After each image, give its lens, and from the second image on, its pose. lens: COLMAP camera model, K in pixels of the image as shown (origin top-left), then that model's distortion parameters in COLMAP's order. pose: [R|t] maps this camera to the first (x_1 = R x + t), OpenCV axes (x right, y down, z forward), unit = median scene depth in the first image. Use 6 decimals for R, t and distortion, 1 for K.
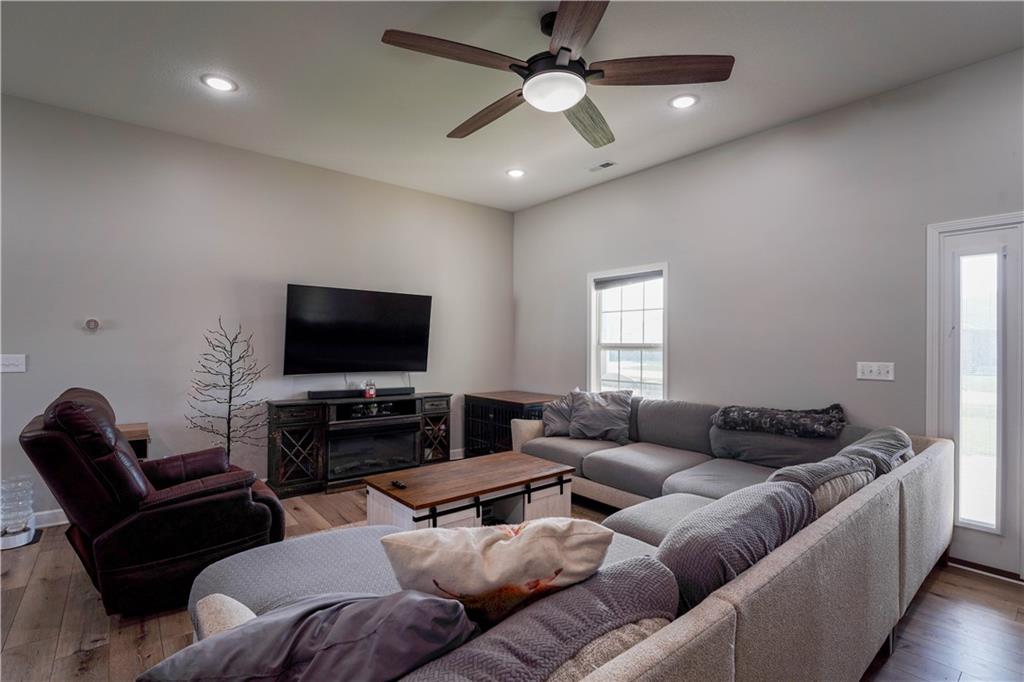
lens RADIAL K [[477.8, 0, 512.0], [0, 477.8, 341.0], [0, 0, 1]] dist [-0.012432, -0.000550]
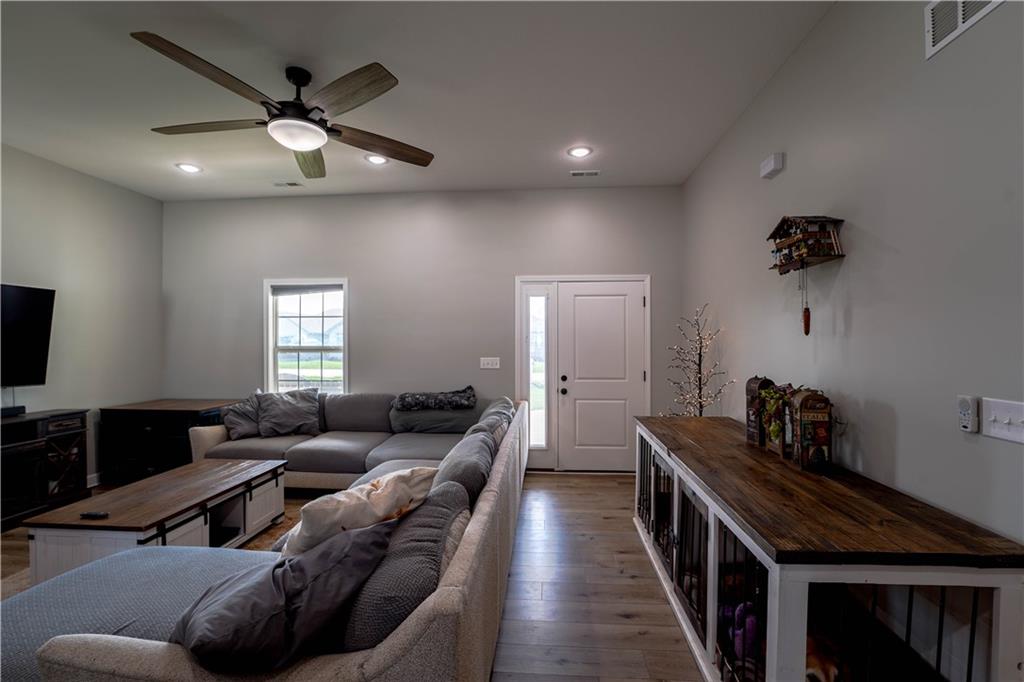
lens RADIAL K [[439.3, 0, 512.0], [0, 439.3, 341.0], [0, 0, 1]] dist [-0.020555, -0.000308]
pose [[0.701539, -0.005364, 0.712611, -0.183521], [0.000898, 0.999978, 0.006644, -0.016532], [-0.712631, -0.004021, 0.701528, -0.070609]]
